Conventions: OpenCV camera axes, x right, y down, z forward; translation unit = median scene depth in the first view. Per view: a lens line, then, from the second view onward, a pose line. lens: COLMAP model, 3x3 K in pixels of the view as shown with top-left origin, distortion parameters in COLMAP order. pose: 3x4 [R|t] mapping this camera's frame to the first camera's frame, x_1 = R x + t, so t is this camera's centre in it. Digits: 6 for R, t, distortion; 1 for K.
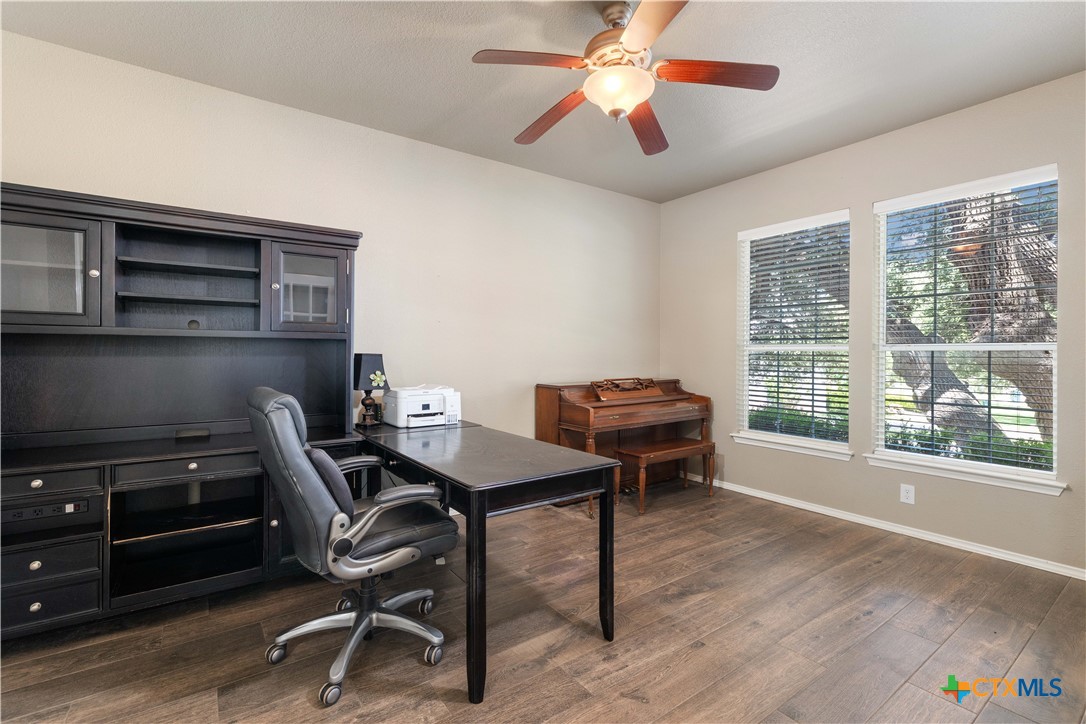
lens RADIAL K [[471.1, 0, 541.1], [0, 471.1, 356.7], [0, 0, 1]] dist [-0.002808, 0.000617]
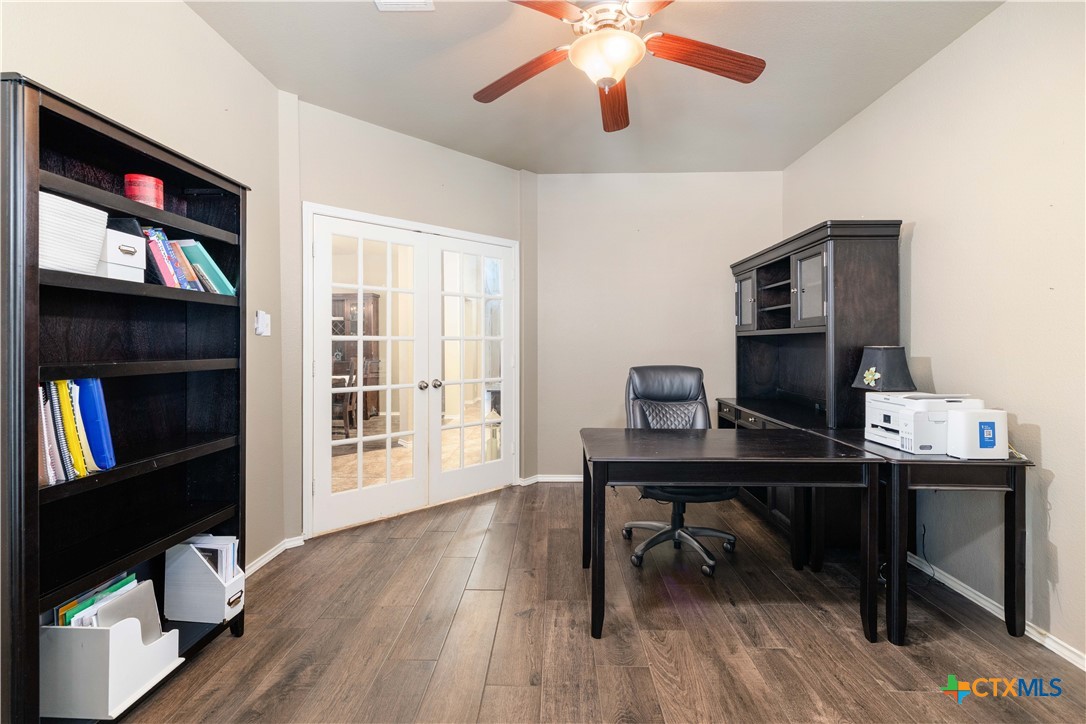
lens RADIAL K [[471.1, 0, 541.1], [0, 471.1, 350.5], [0, 0, 1]] dist [-0.002808, 0.000617]
pose [[-0.587974, 0.009102, -0.808828, 0.949951], [-0.001131, 0.999926, 0.012074, -0.013465], [0.808879, 0.008014, -0.587921, 1.397385]]
